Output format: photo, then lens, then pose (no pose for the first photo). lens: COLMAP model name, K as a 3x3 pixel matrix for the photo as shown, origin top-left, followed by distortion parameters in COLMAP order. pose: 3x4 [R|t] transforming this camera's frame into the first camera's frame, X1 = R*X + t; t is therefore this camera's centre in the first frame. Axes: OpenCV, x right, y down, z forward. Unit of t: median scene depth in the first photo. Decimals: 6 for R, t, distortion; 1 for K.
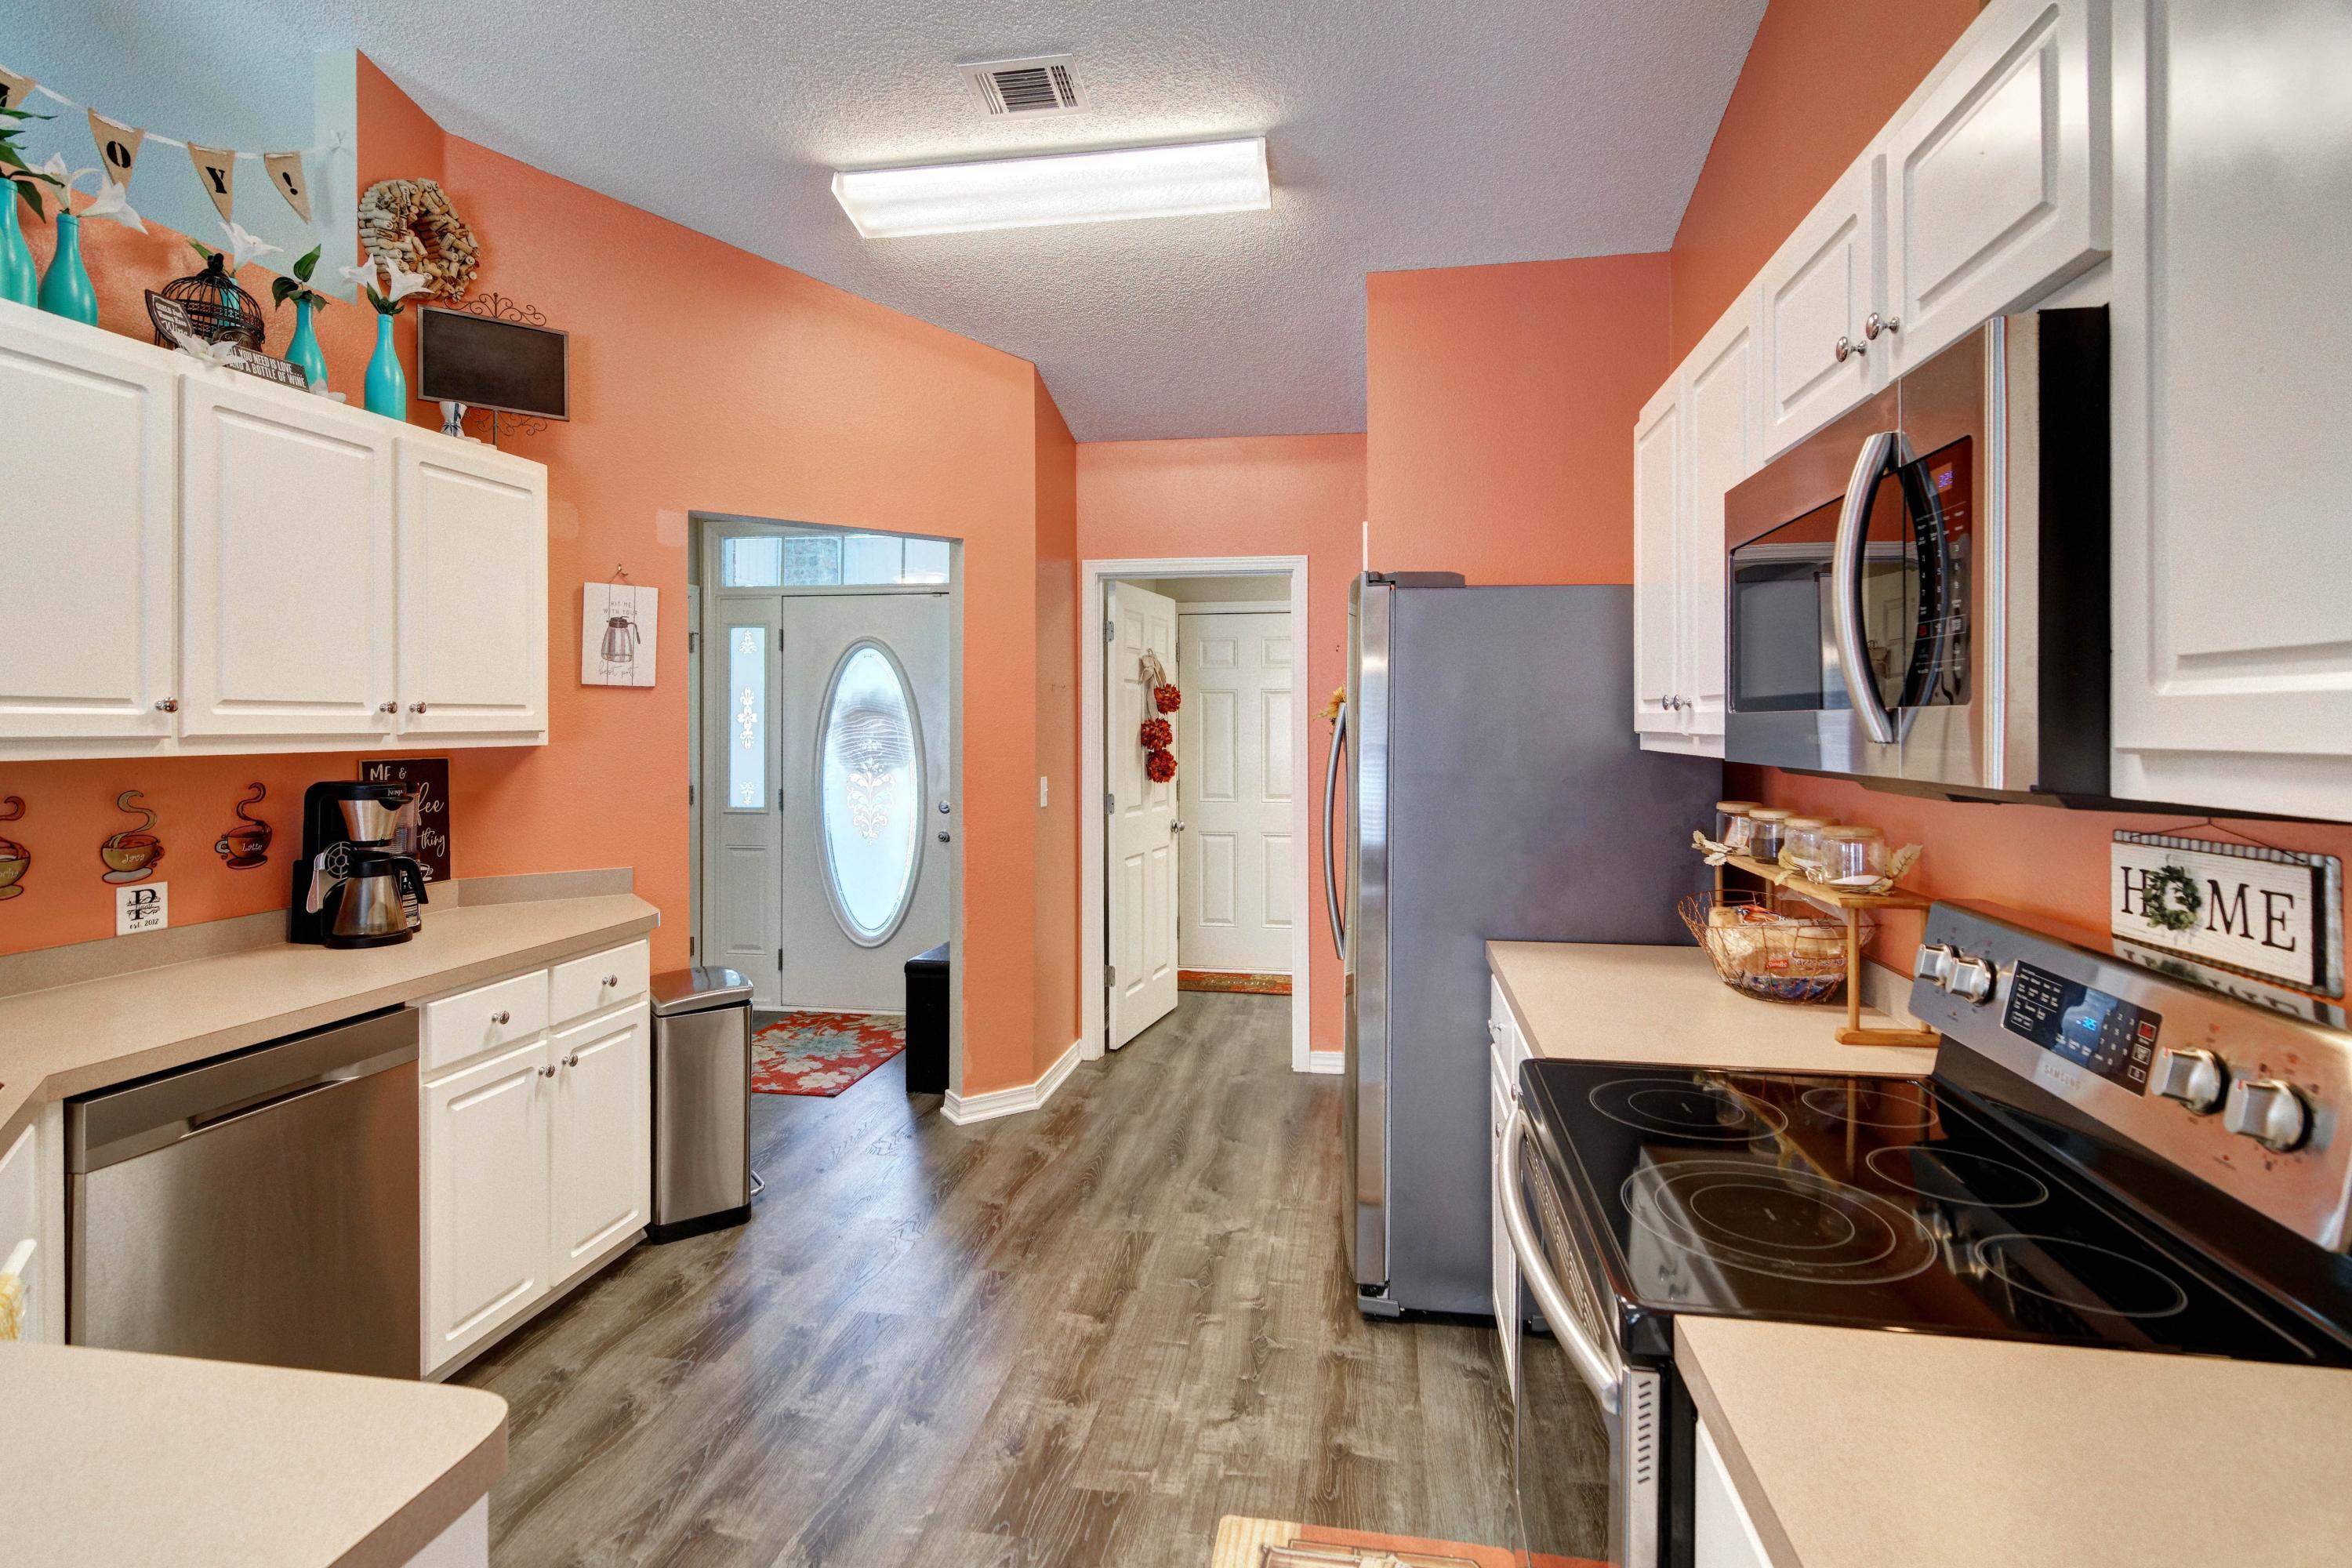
lens RADIAL K [[1156.9, 0, 1178.5], [0, 1156.9, 722.6], [0, 0, 1]] dist [0.013773, 0.000231]
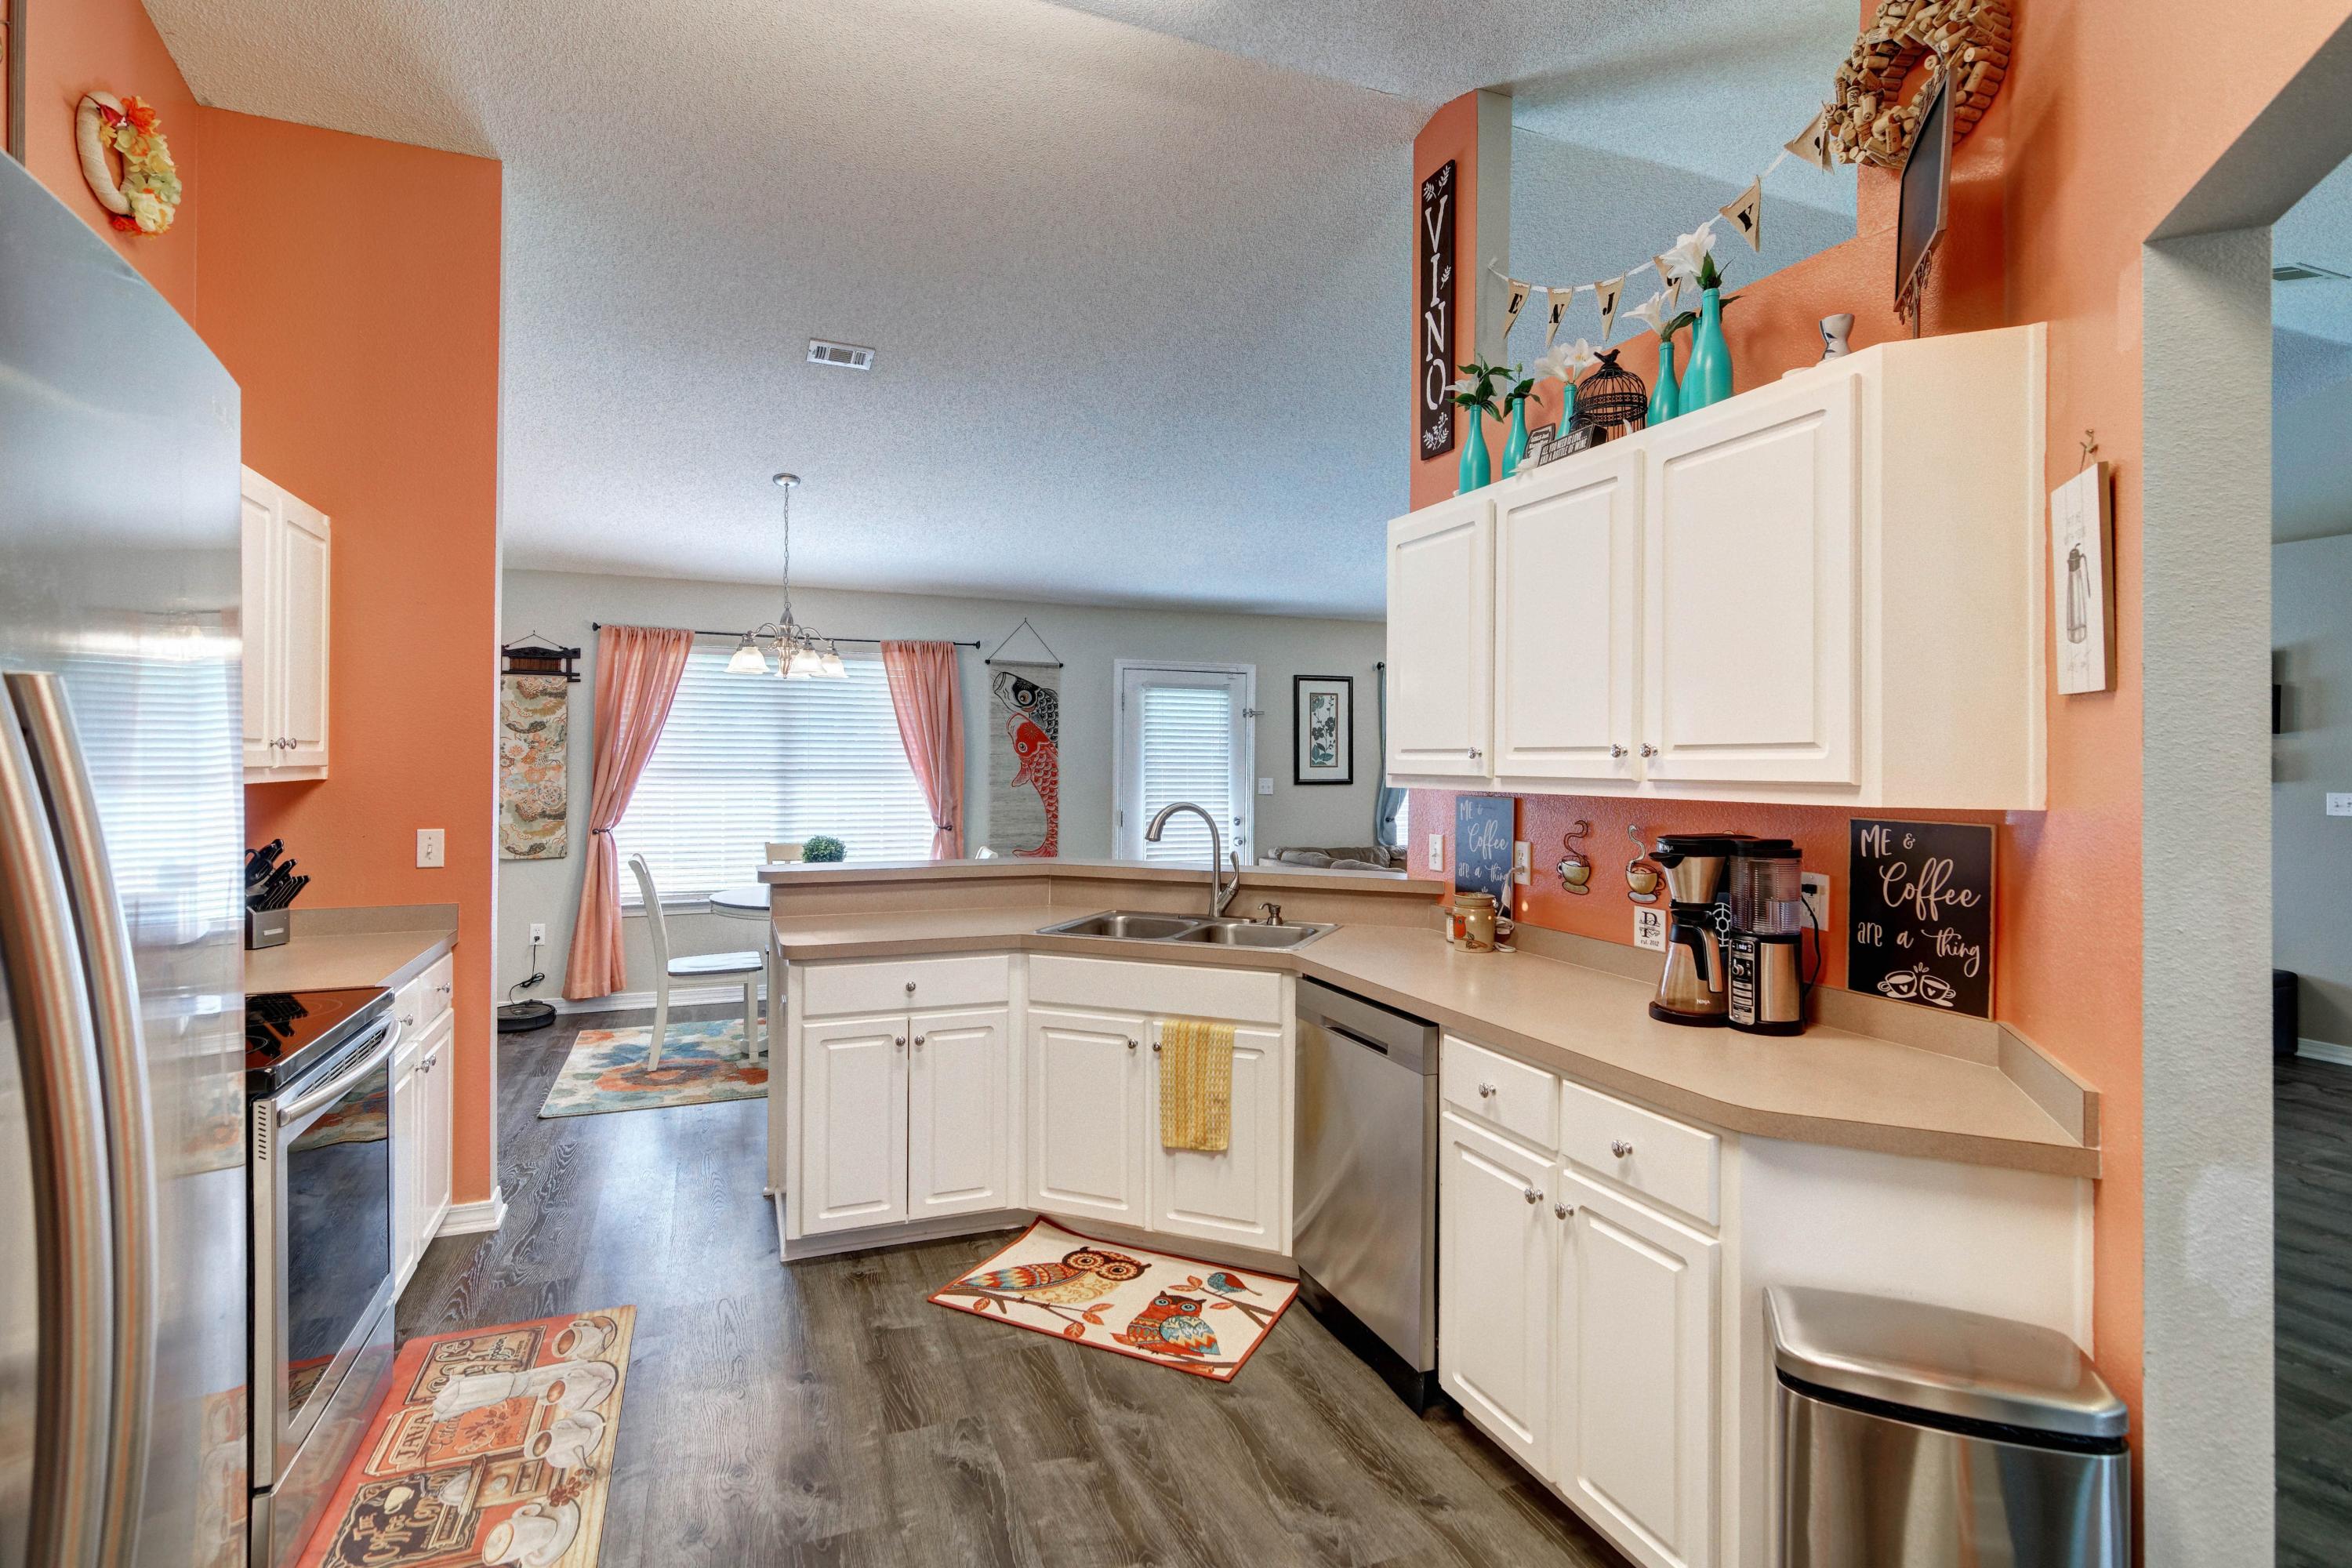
lens RADIAL K [[1140.0, 0, 1182.4], [0, 1140.0, 757.0], [0, 0, 1]] dist [0.005424, -0.000469]
pose [[-0.850920, -0.006968, -0.525250, 0.078189], [-0.006251, 0.999976, -0.003139, -0.002904], [0.525259, 0.000613, -0.850942, 1.387986]]
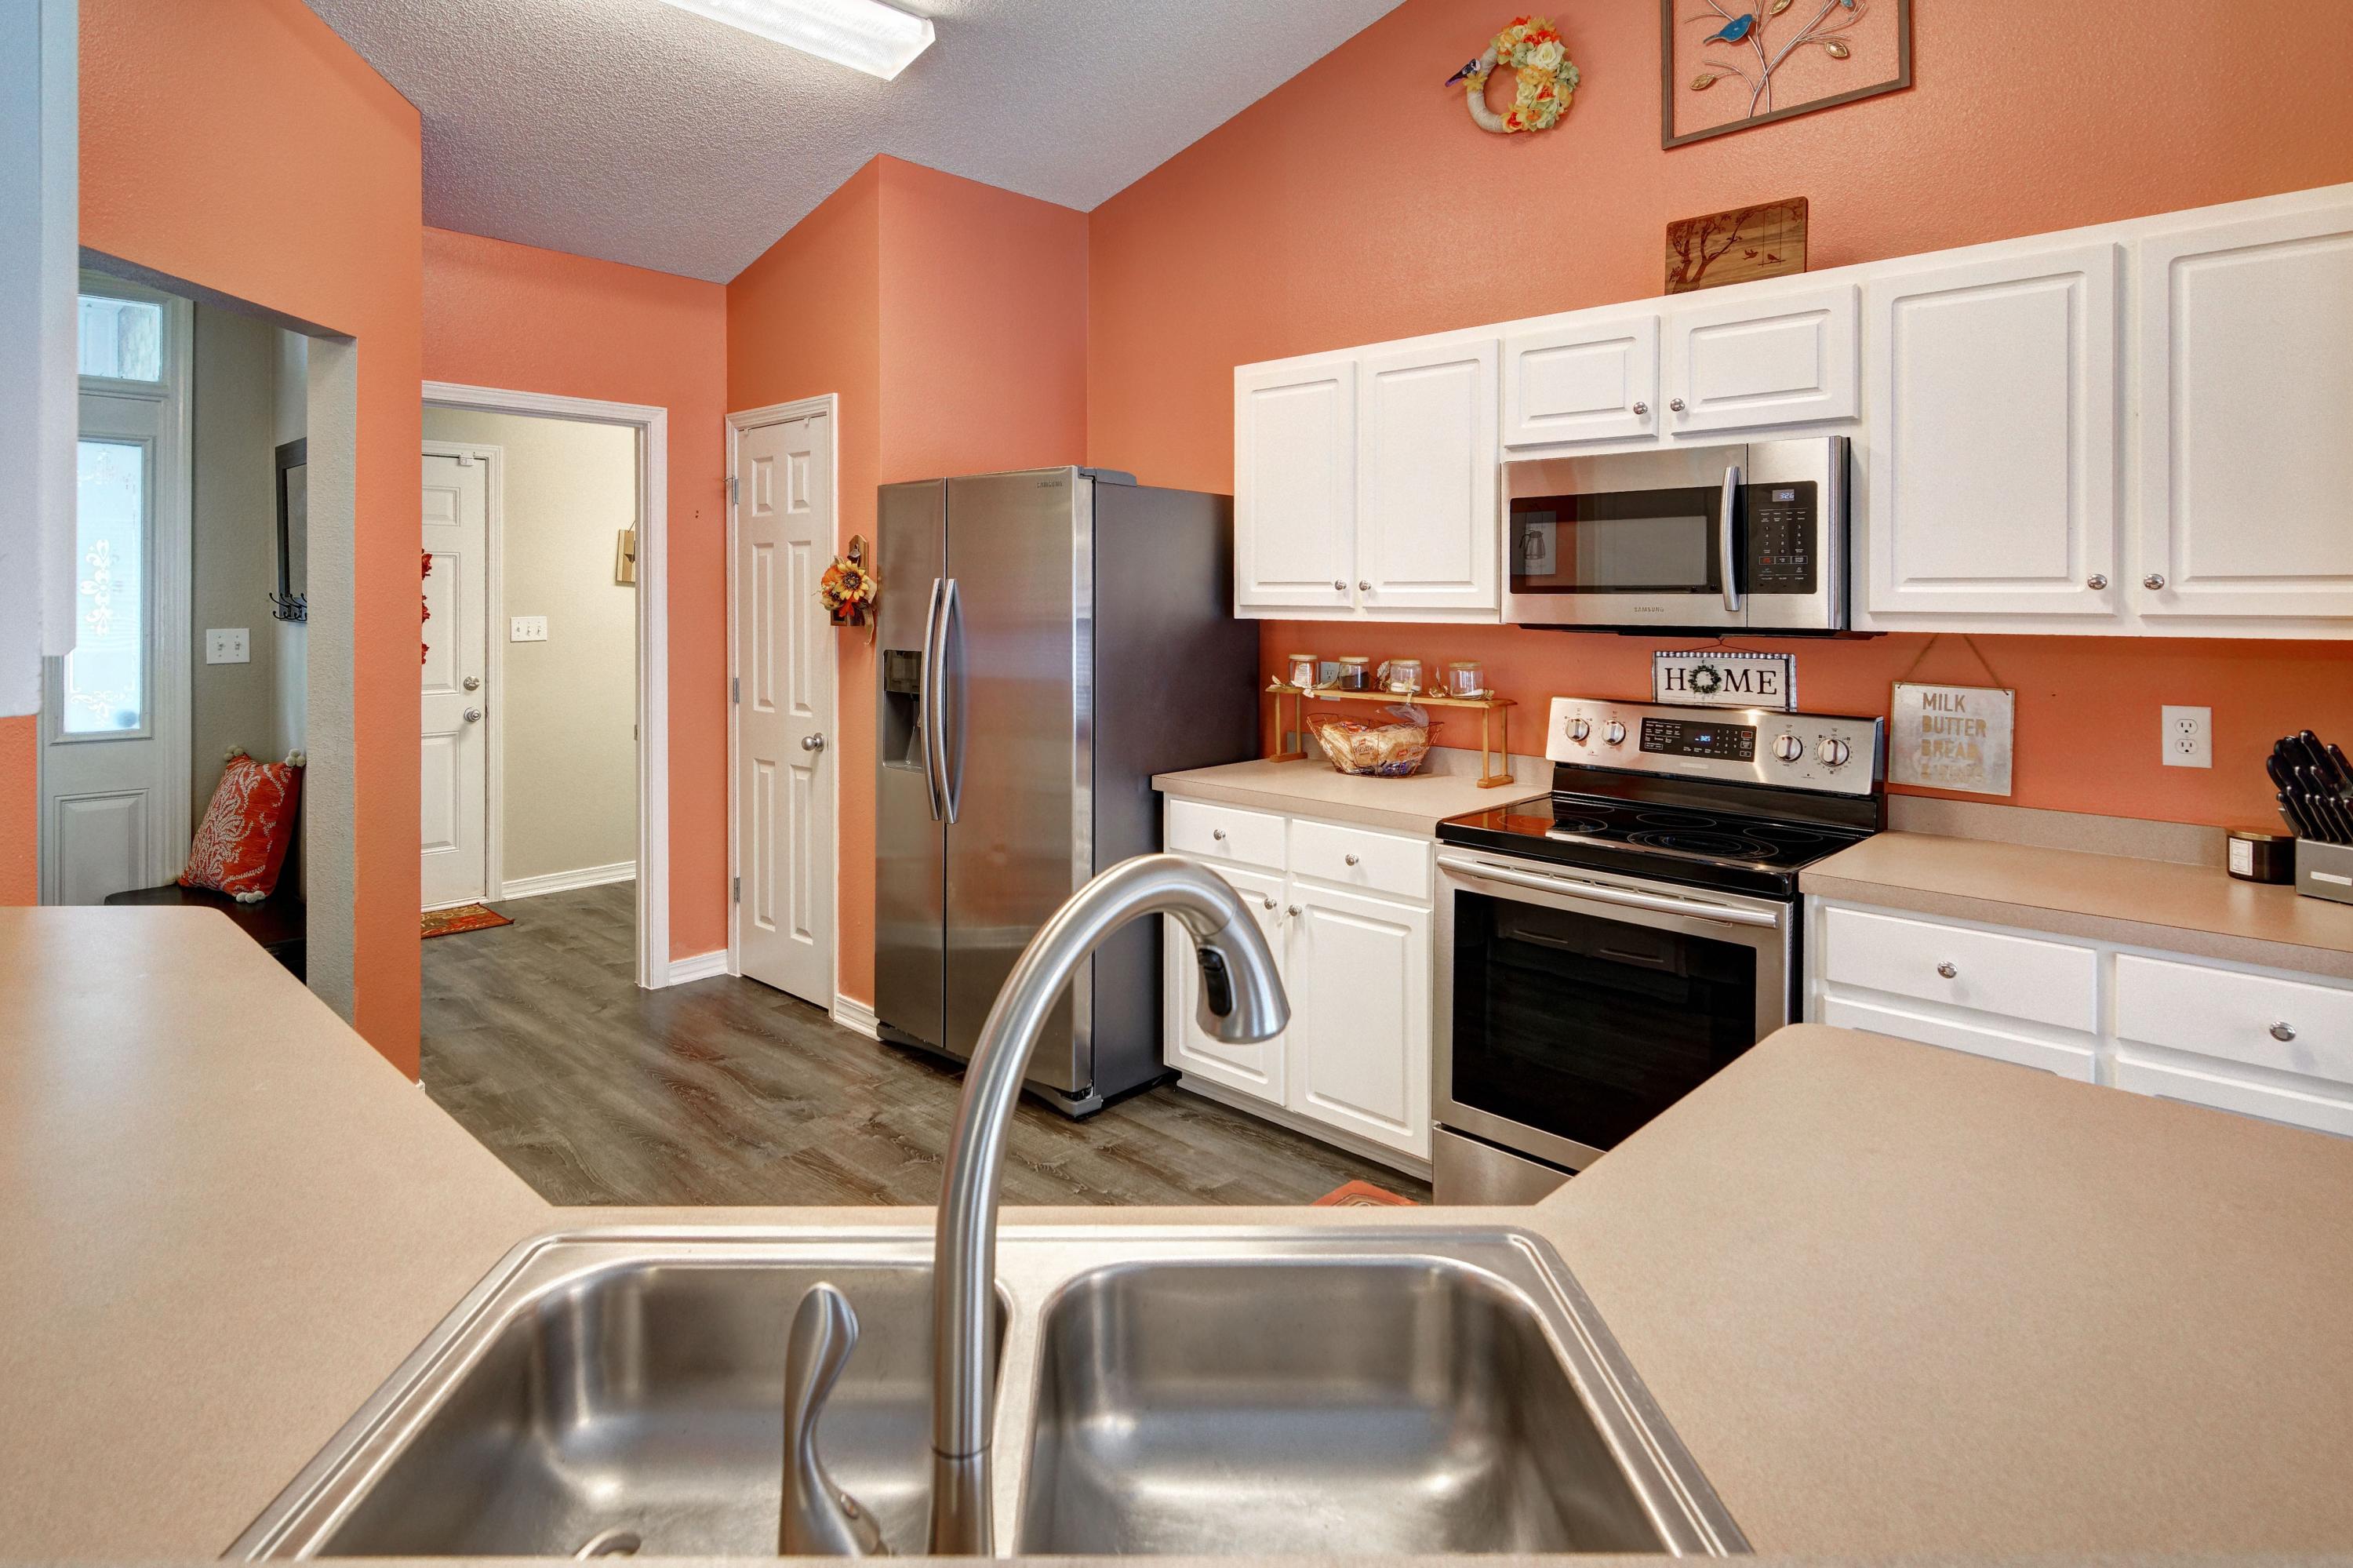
lens RADIAL K [[1247.2, 0, 1146.0], [0, 1247.2, 603.0], [0, 0, 1]] dist [0.005745, -0.000434]
pose [[0.569459, -0.004220, 0.822009, -0.739804], [-0.001904, 0.999977, 0.006453, -0.003576], [-0.822017, -0.005240, 0.569438, 0.228020]]
